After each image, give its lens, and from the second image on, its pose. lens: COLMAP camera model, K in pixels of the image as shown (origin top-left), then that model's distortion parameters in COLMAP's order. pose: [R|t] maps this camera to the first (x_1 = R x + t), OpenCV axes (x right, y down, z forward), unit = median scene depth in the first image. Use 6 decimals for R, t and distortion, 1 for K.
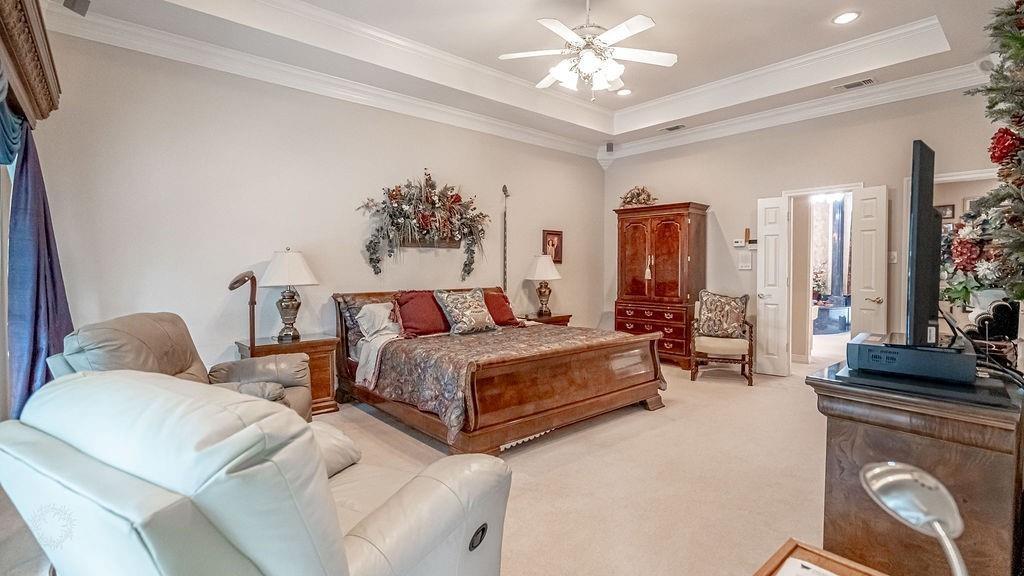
lens RADIAL K [[473.1, 0, 504.9], [0, 473.1, 280.1], [0, 0, 1]] dist [0.003027, 0.000206]
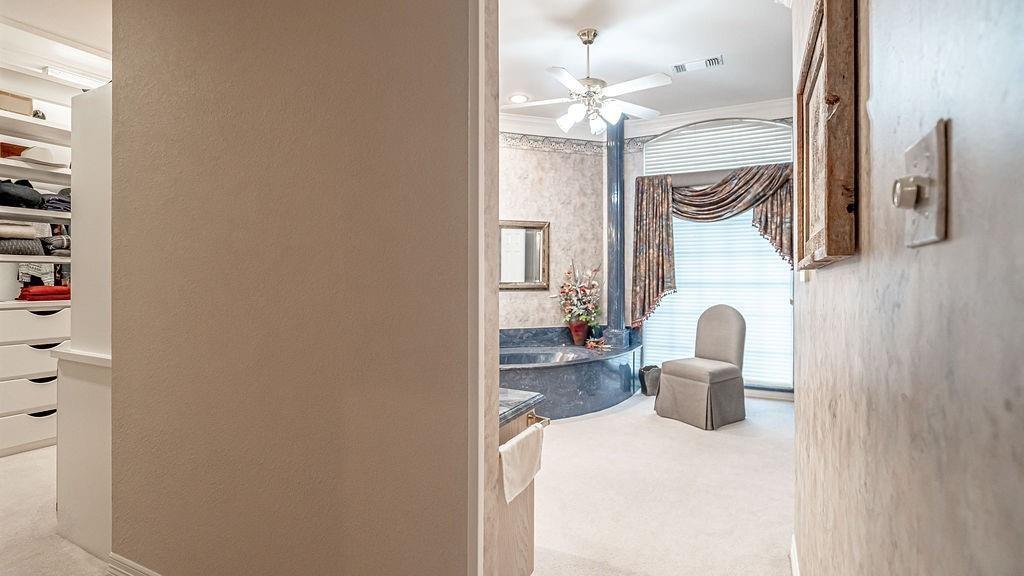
lens RADIAL K [[473.1, 0, 514.0], [0, 473.1, 281.5], [0, 0, 1]] dist [0.003027, 0.000206]
pose [[0.921213, -0.001568, 0.389055, 0.412607], [0.009895, 0.999763, -0.019399, -0.013519], [-0.388933, 0.021720, 0.921010, 0.588286]]
